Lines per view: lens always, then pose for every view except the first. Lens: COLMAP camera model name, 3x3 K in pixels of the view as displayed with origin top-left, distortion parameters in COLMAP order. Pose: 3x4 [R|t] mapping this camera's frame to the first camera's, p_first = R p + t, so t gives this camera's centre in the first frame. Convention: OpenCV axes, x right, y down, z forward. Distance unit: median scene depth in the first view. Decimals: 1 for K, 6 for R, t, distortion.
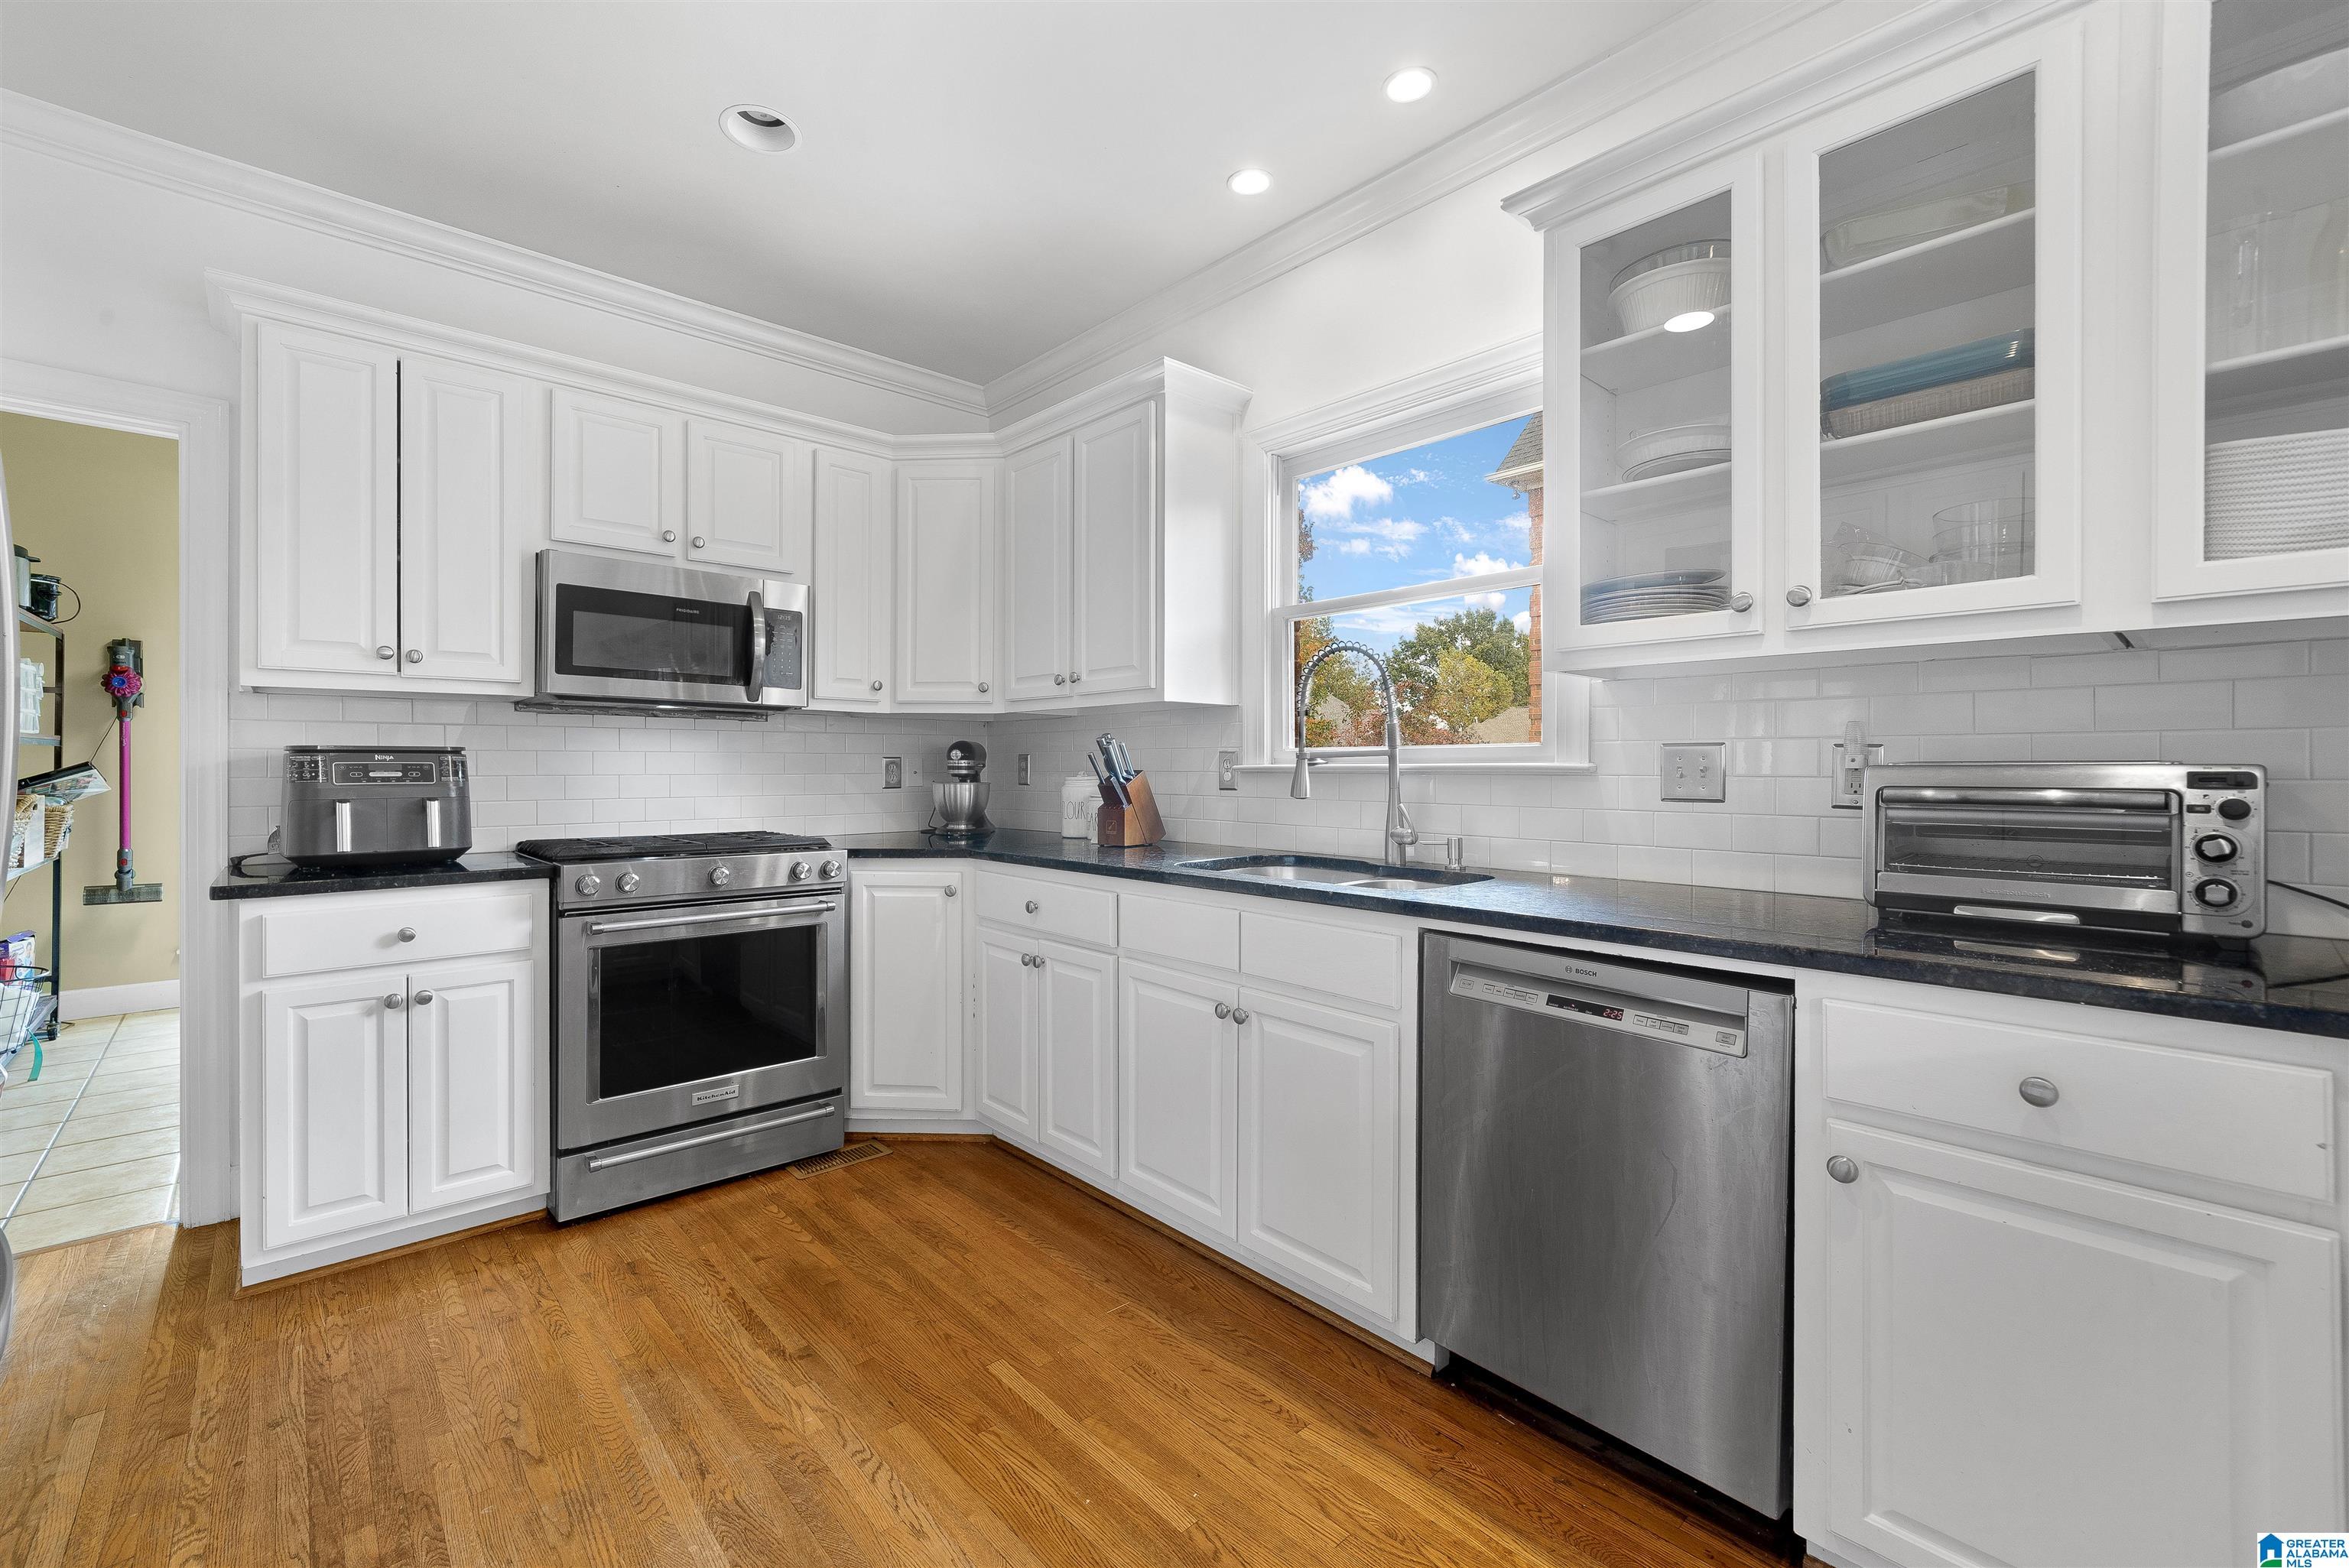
lens RADIAL K [[953.2, 0, 1173.5], [0, 953.2, 774.9], [0, 0, 1]] dist [-0.000962, 0.000040]
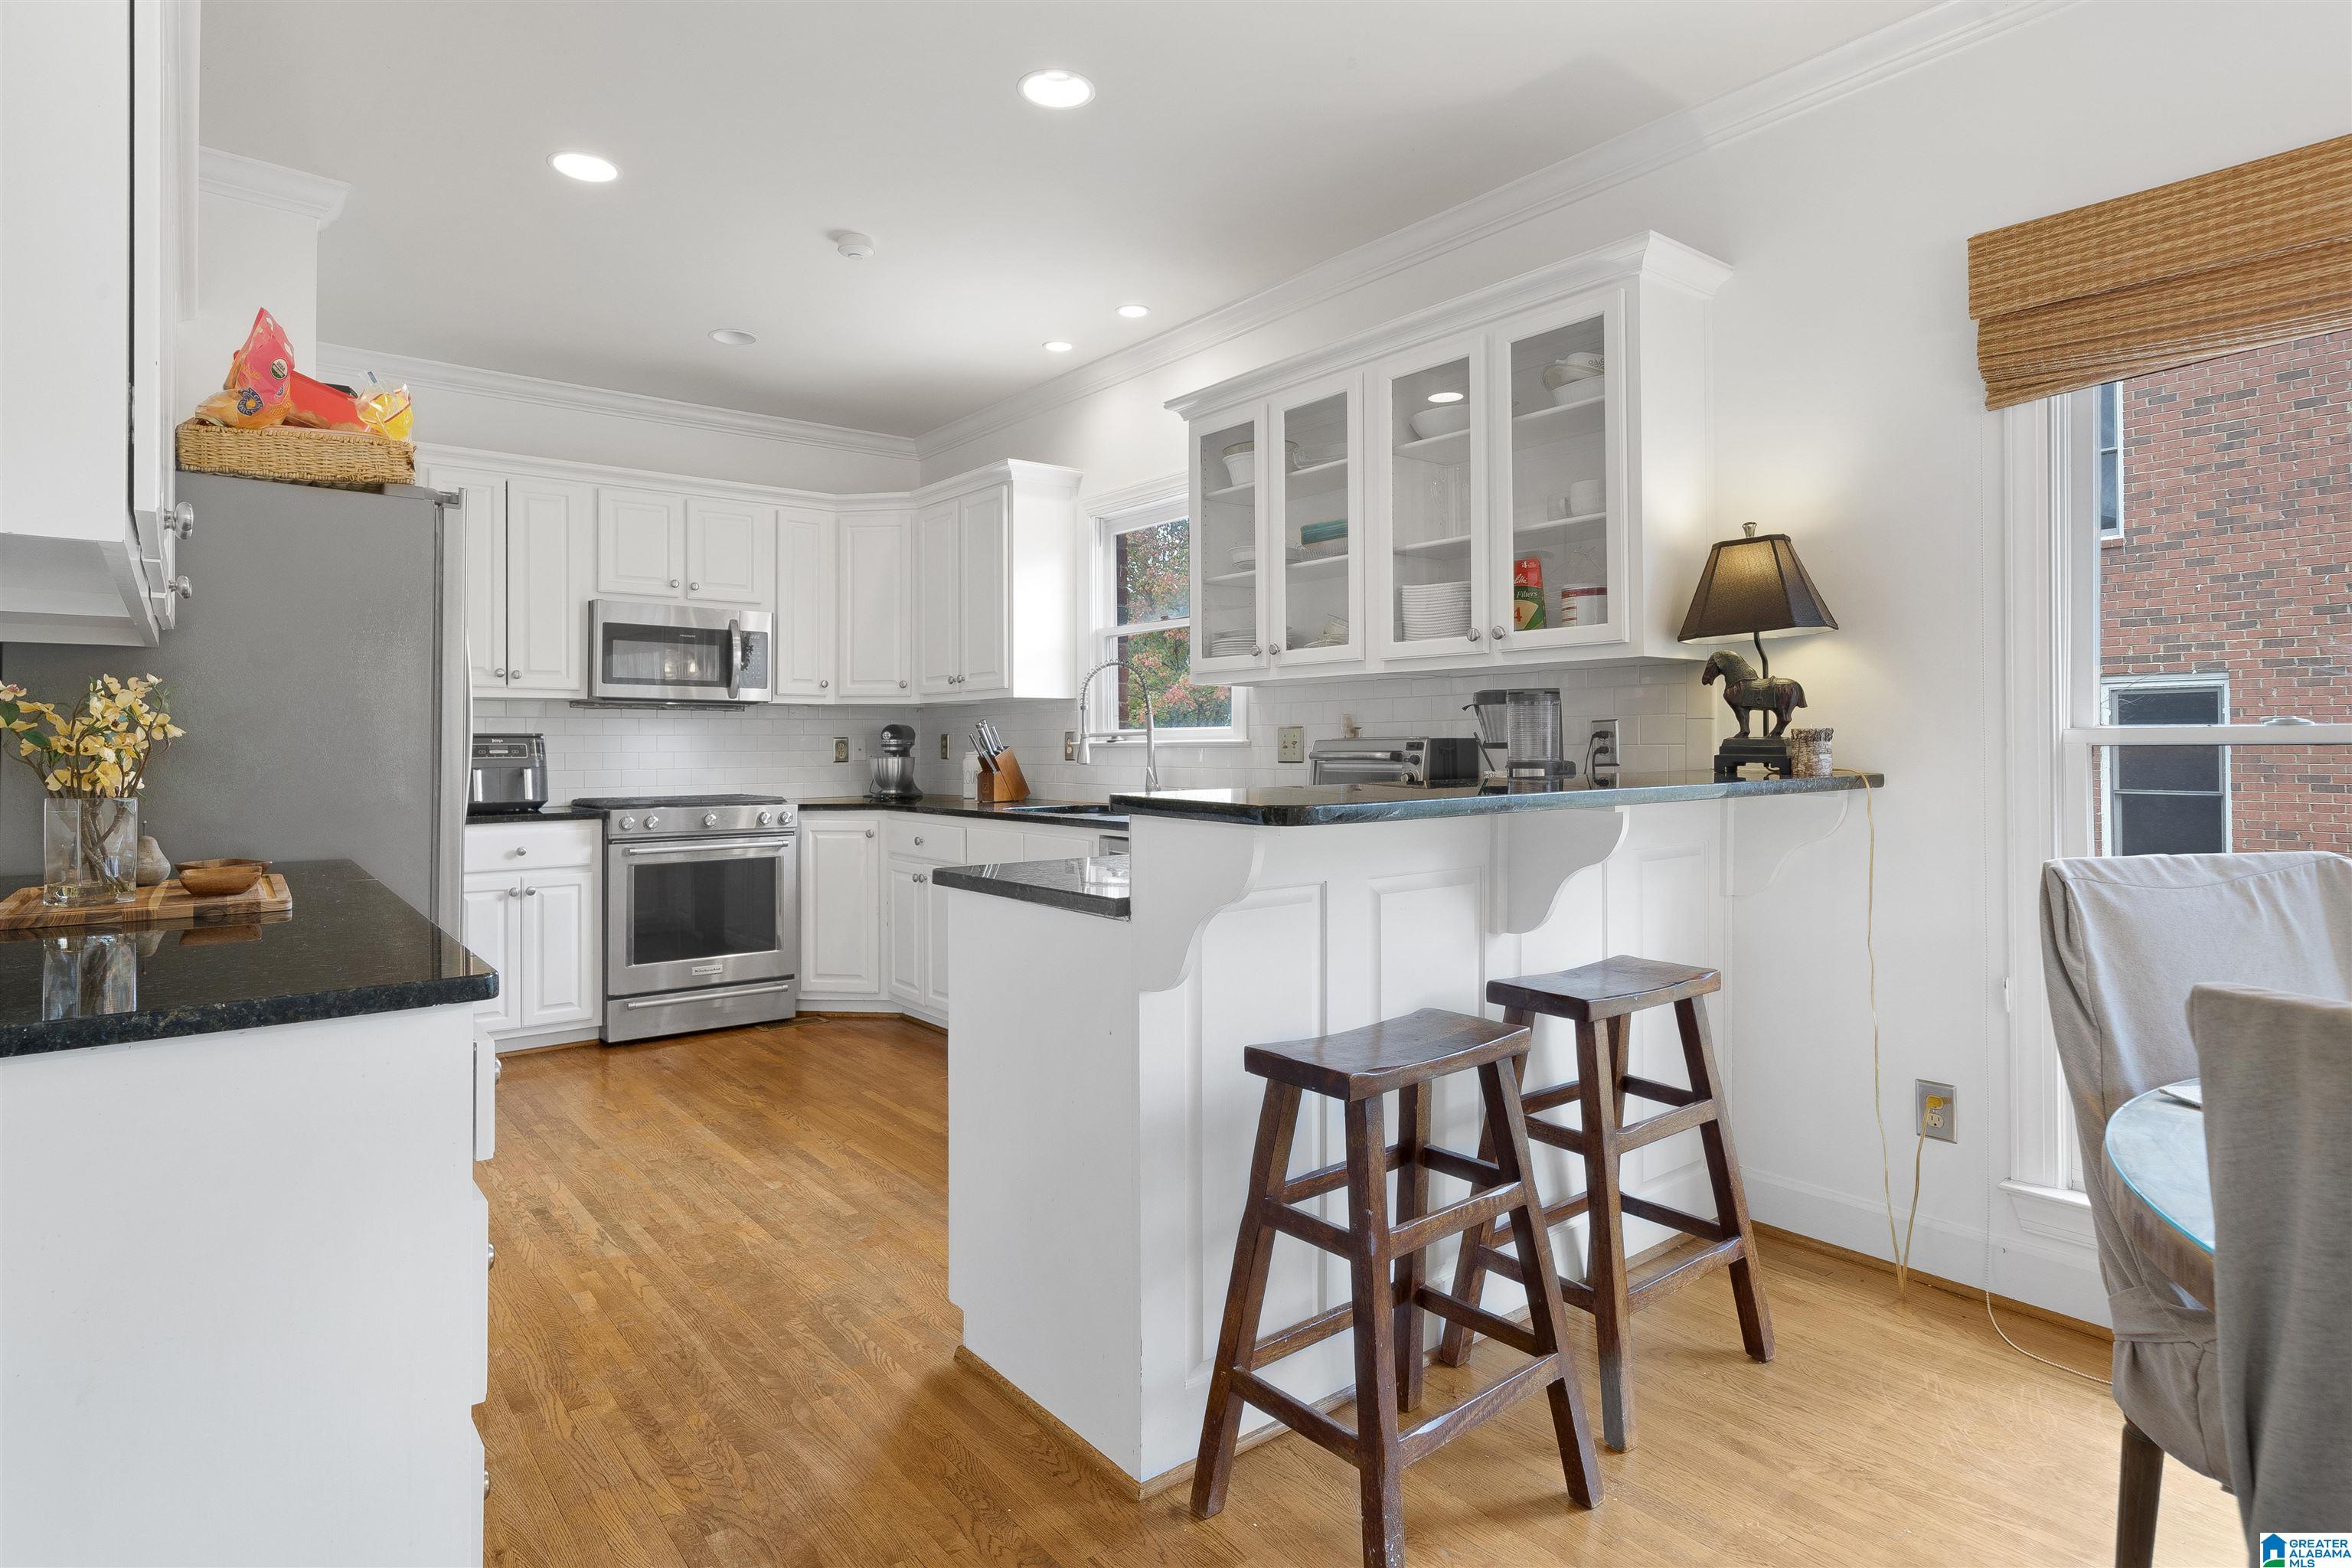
lens RADIAL K [[1234.9, 0, 1186.1], [0, 1234.9, 734.6], [0, 0, 1]] dist [0.000352, -0.000200]
pose [[0.997170, -0.007649, -0.074786, 0.381601], [0.006484, 0.999854, -0.015805, 0.008765], [0.074896, 0.015276, 0.997074, -0.807040]]
